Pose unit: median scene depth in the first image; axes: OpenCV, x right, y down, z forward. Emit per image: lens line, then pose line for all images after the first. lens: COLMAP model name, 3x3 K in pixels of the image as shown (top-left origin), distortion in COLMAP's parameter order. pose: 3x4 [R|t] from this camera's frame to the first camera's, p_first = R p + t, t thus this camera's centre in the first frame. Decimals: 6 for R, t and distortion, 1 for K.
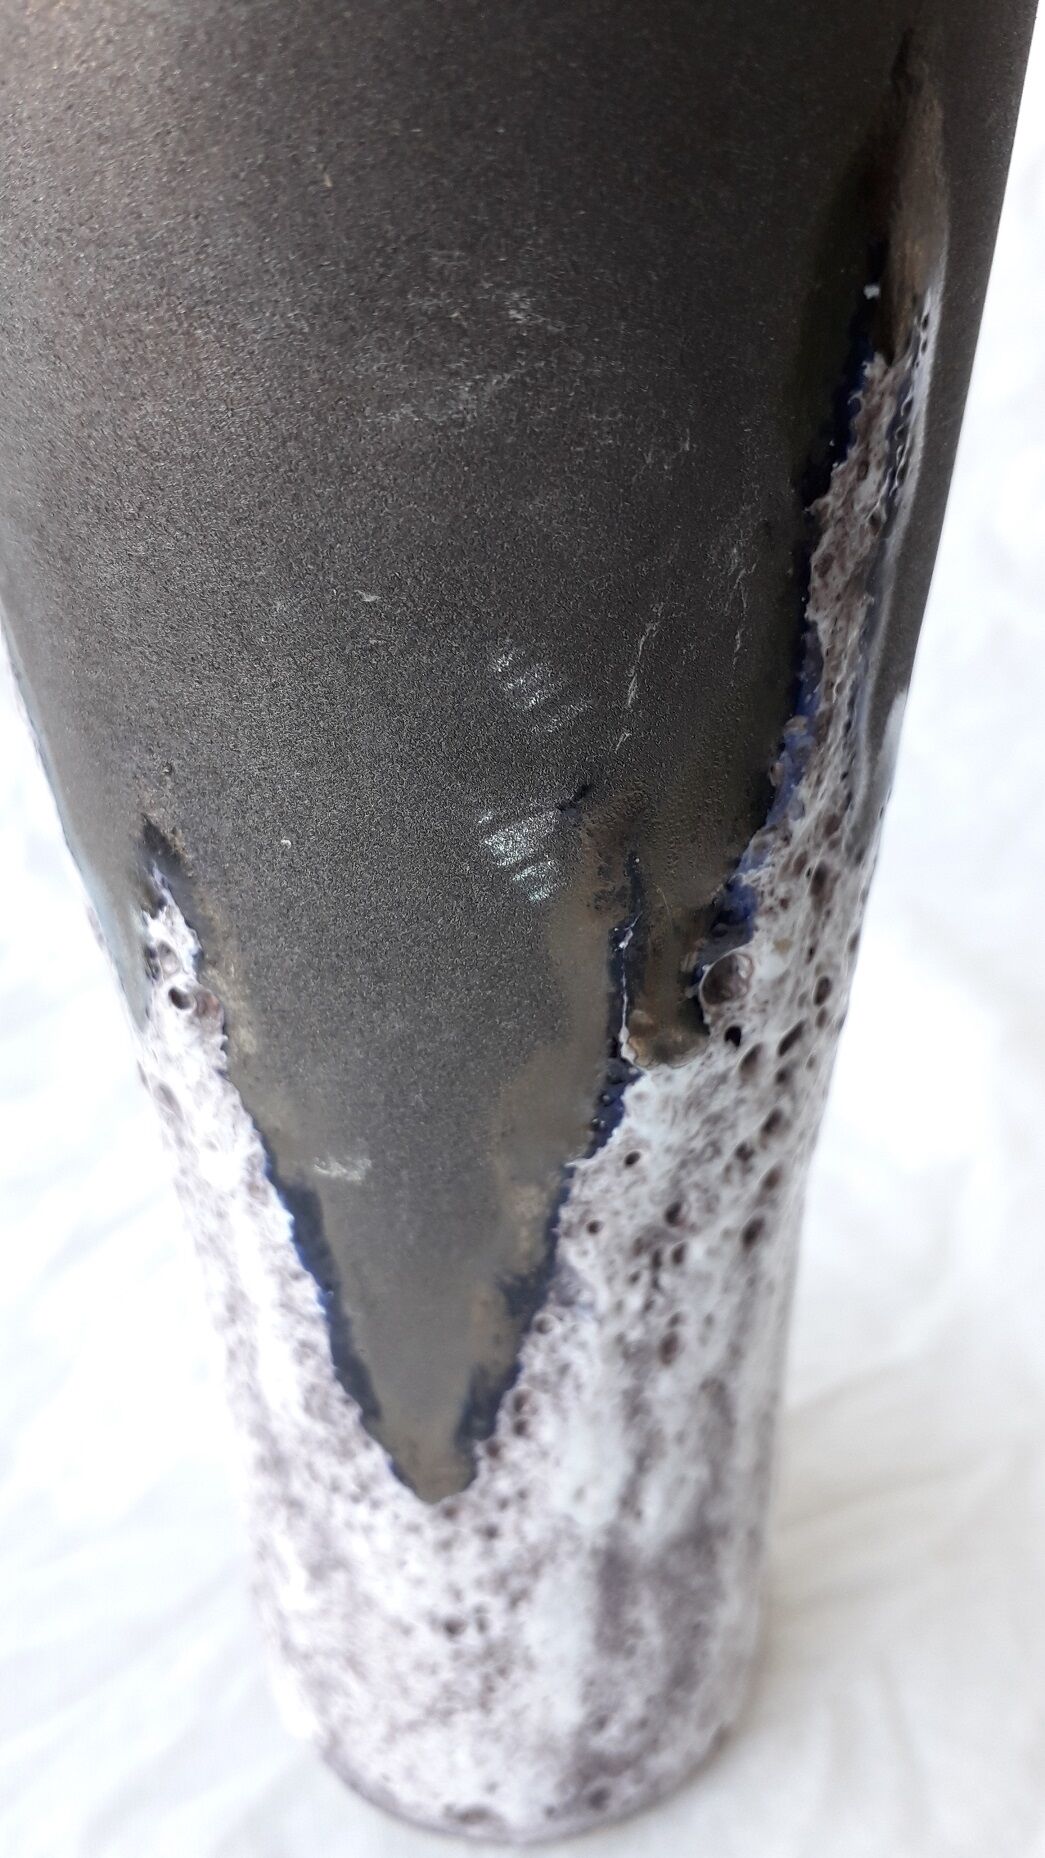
lens RADIAL K [[1506.2, 0, 534.1], [0, 1506.2, 828.8], [0, 0, 1]] dist [-0.038423, -0.039027]
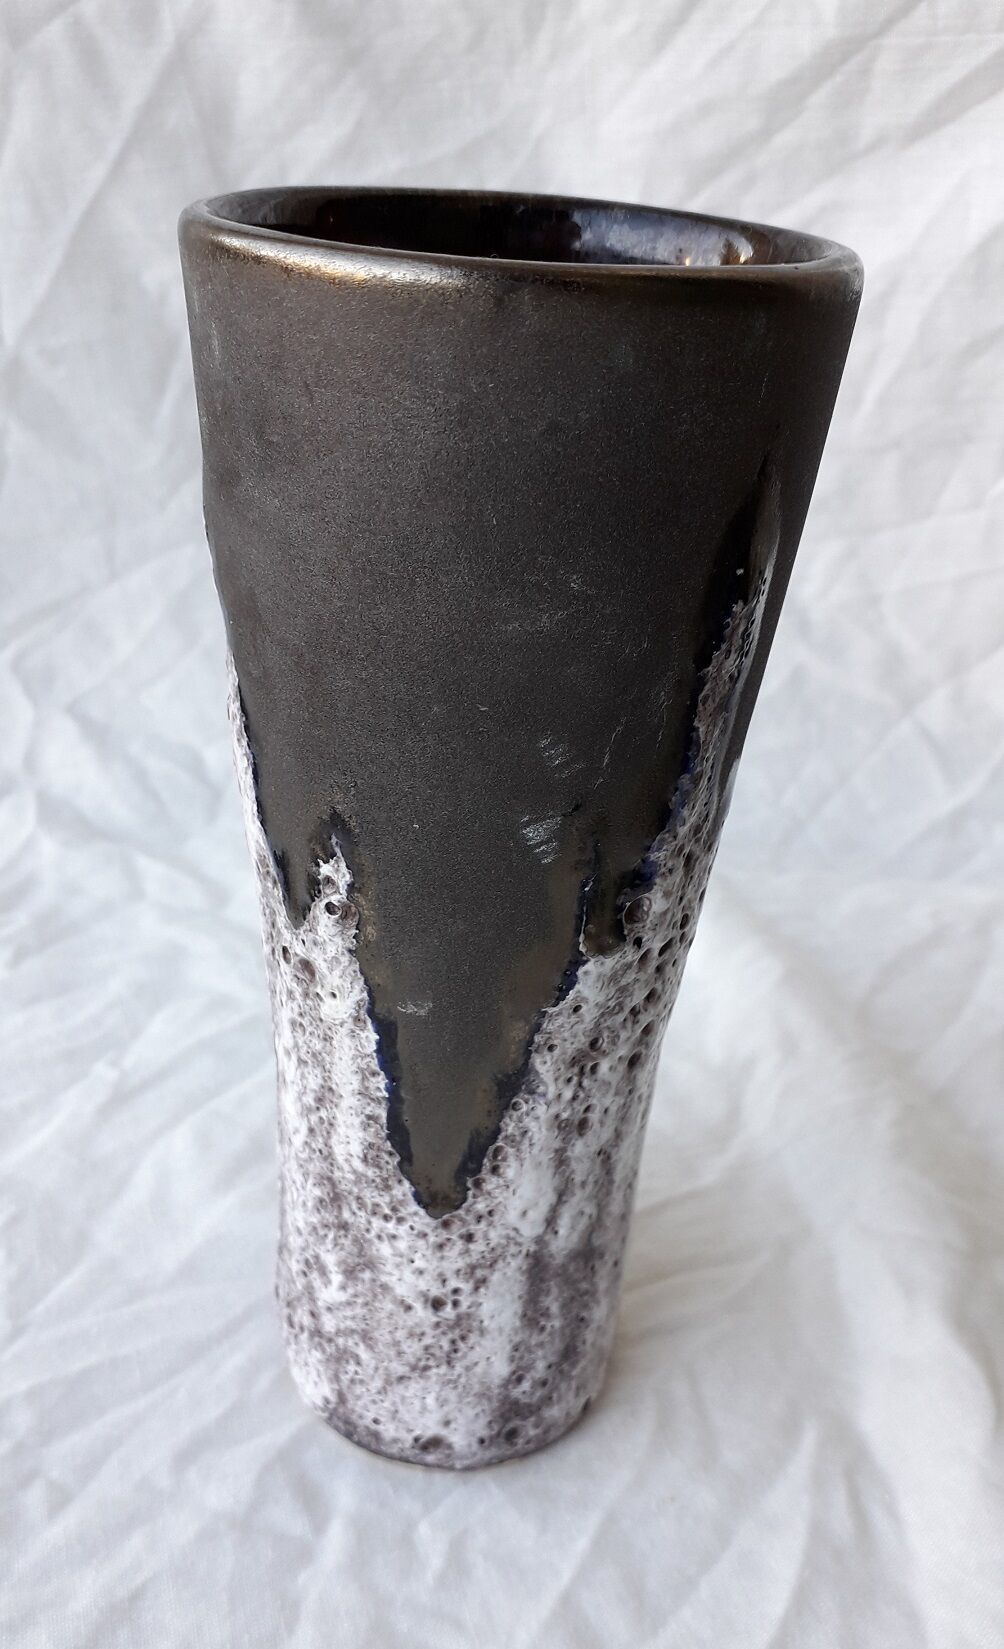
lens RADIAL K [[1418.1, 0, 491.2], [0, 1418.1, 822.1], [0, 0, 1]] dist [0.038604, -0.020930]
pose [[0.994413, 0.050173, 0.092878, -0.199485], [-0.051921, 0.998515, 0.016499, -0.025804], [-0.091913, -0.021229, 0.995541, -0.659973]]
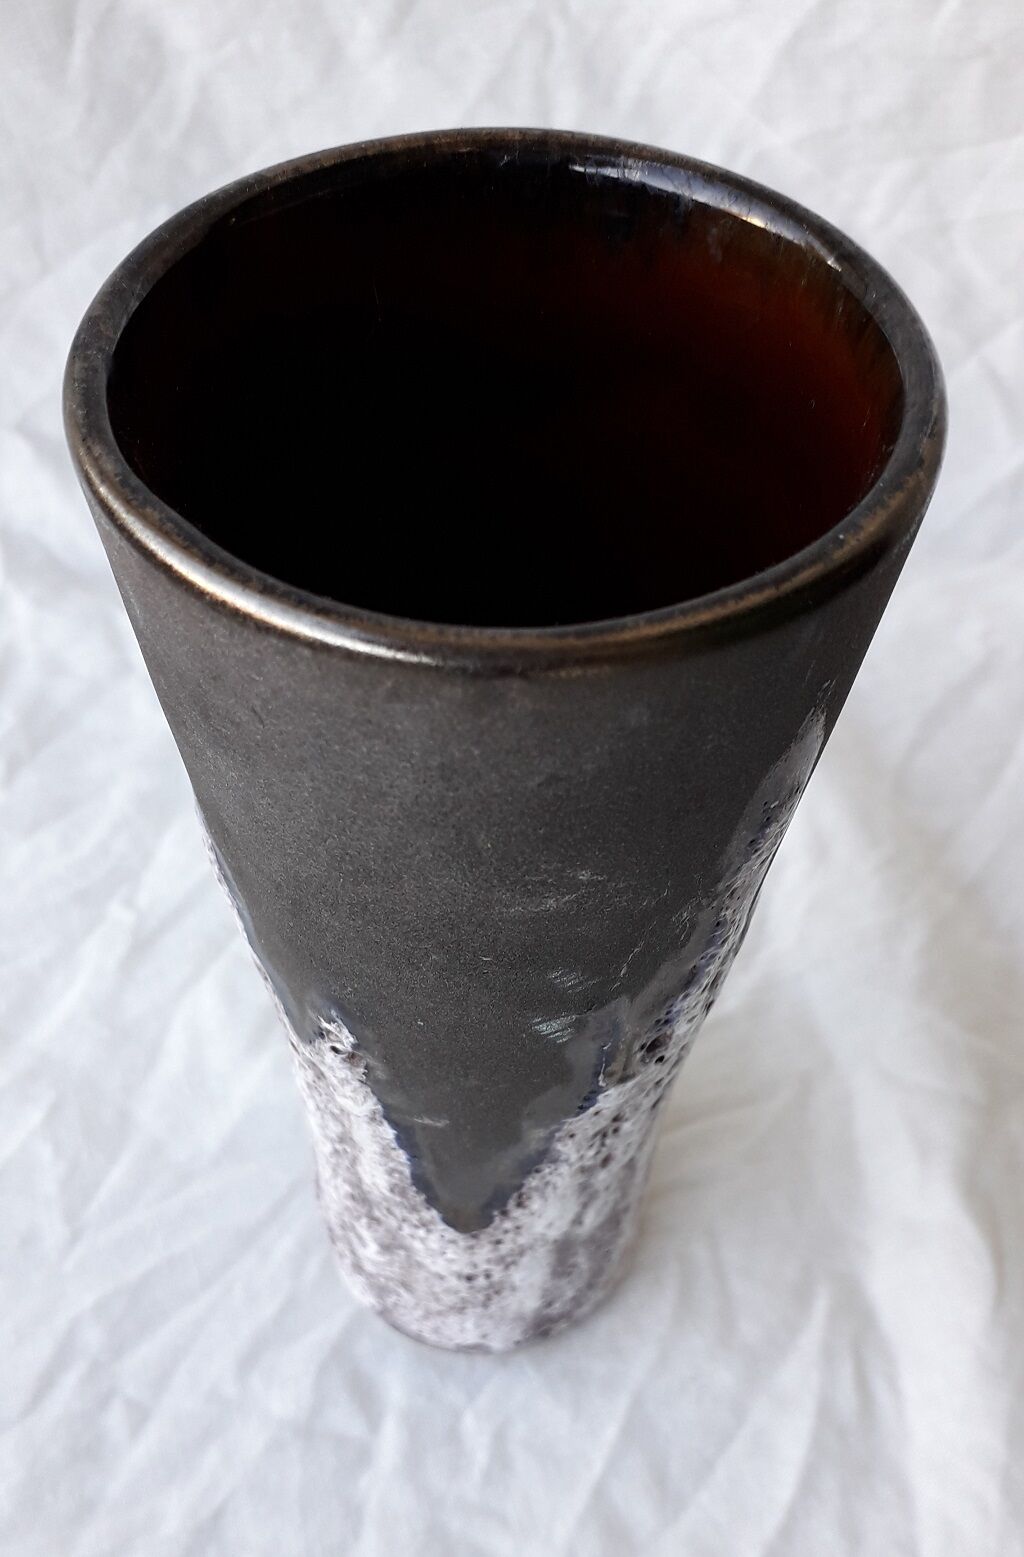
lens RADIAL K [[1463.4, 0, 503.8], [0, 1463.4, 781.5], [0, 0, 1]] dist [0.024924, 0.000000]
pose [[0.995635, -0.028991, 0.088719, -0.178162], [-0.008461, 0.918588, 0.395125, -0.782411], [-0.092951, -0.394151, 0.914333, -0.391909]]
